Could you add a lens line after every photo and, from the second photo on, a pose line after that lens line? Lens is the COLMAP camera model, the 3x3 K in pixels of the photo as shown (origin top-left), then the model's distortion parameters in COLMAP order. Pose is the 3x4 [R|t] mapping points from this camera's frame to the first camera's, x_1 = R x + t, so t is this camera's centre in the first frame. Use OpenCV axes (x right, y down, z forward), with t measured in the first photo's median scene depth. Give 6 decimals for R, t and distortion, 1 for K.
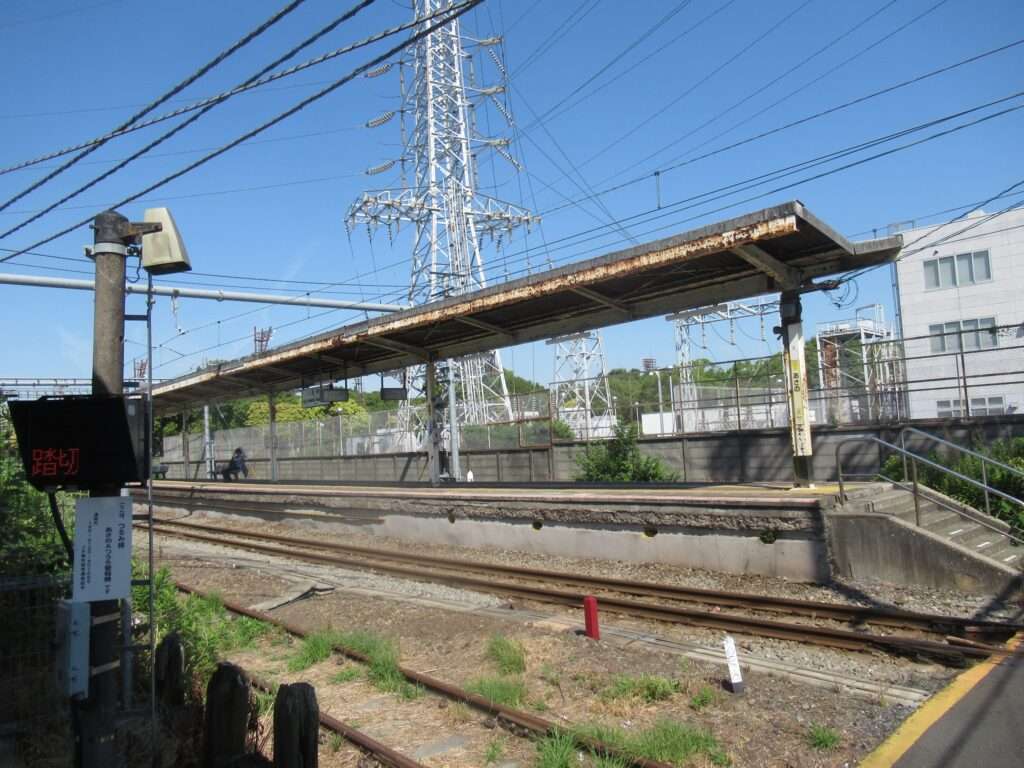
lens RADIAL K [[756.1, 0, 505.8], [0, 756.1, 384.0], [0, 0, 1]] dist [0.003918, -0.007060]
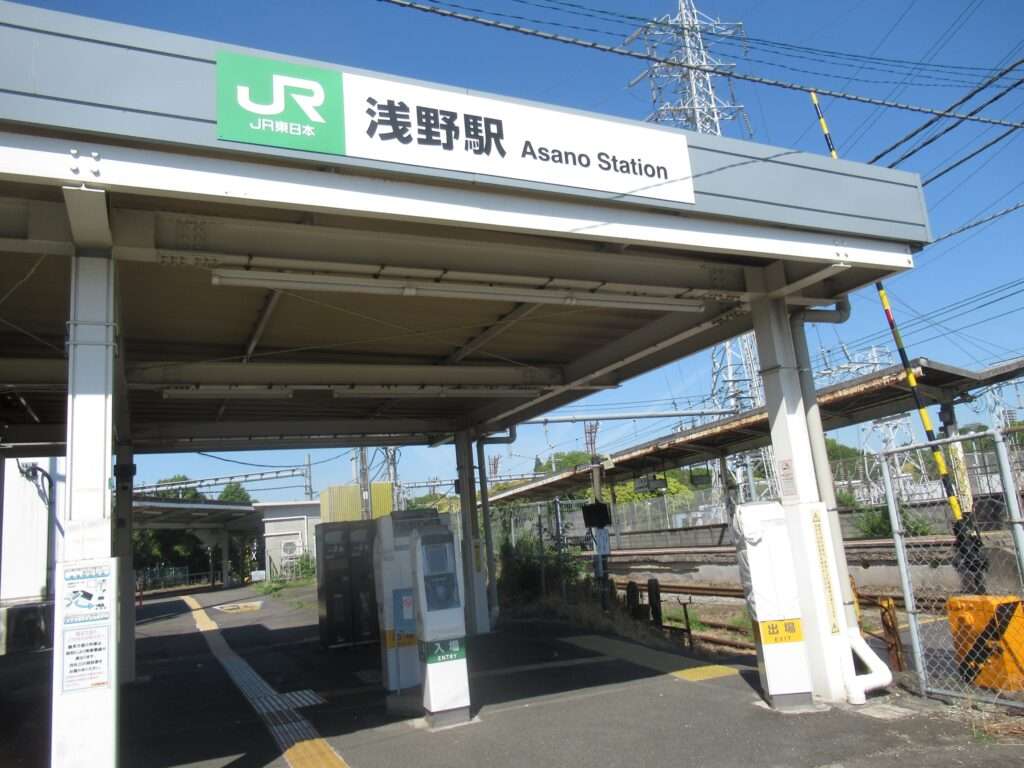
lens RADIAL K [[756.1, 0, 507.8], [0, 756.1, 387.7], [0, 0, 1]] dist [0.003918, -0.007060]
pose [[0.911682, -0.109425, -0.396058, 0.111239], [0.070901, 0.991324, -0.110683, -0.030192], [0.404733, 0.072827, 0.911530, -0.471321]]
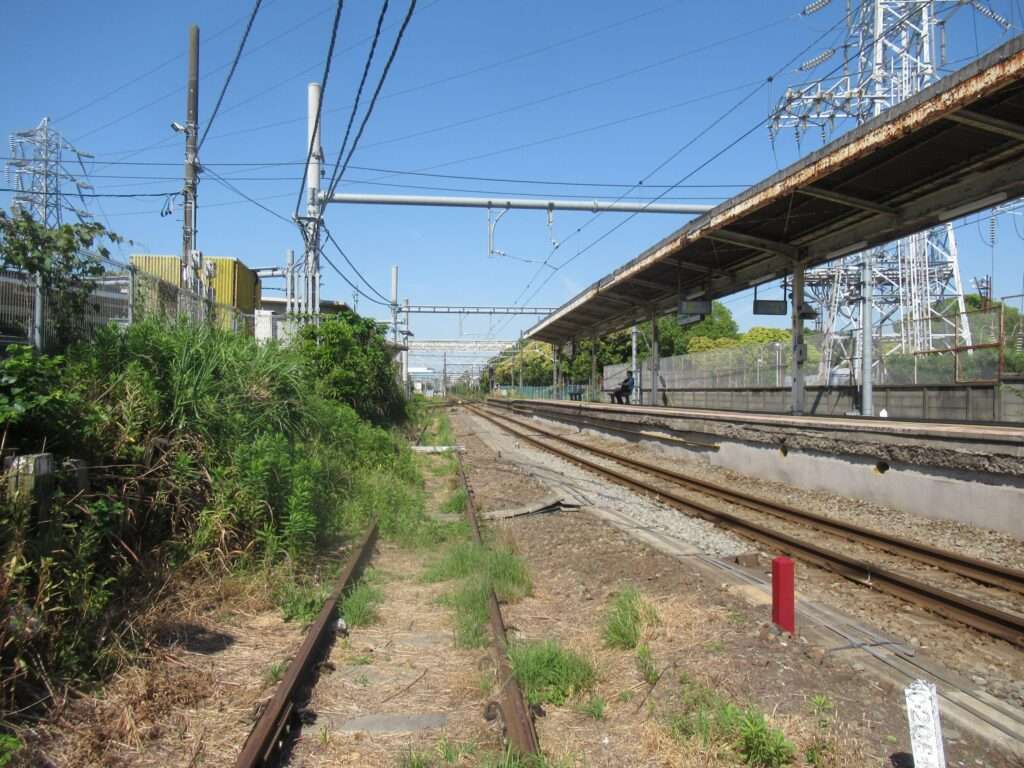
lens RADIAL K [[756.1, 0, 511.8], [0, 756.1, 379.0], [0, 0, 1]] dist [0.003918, -0.007060]
pose [[0.828181, 0.051232, -0.558114, 0.104805], [-0.012619, 0.997265, 0.072818, 0.041390], [0.560318, -0.053264, 0.826563, 0.162033]]
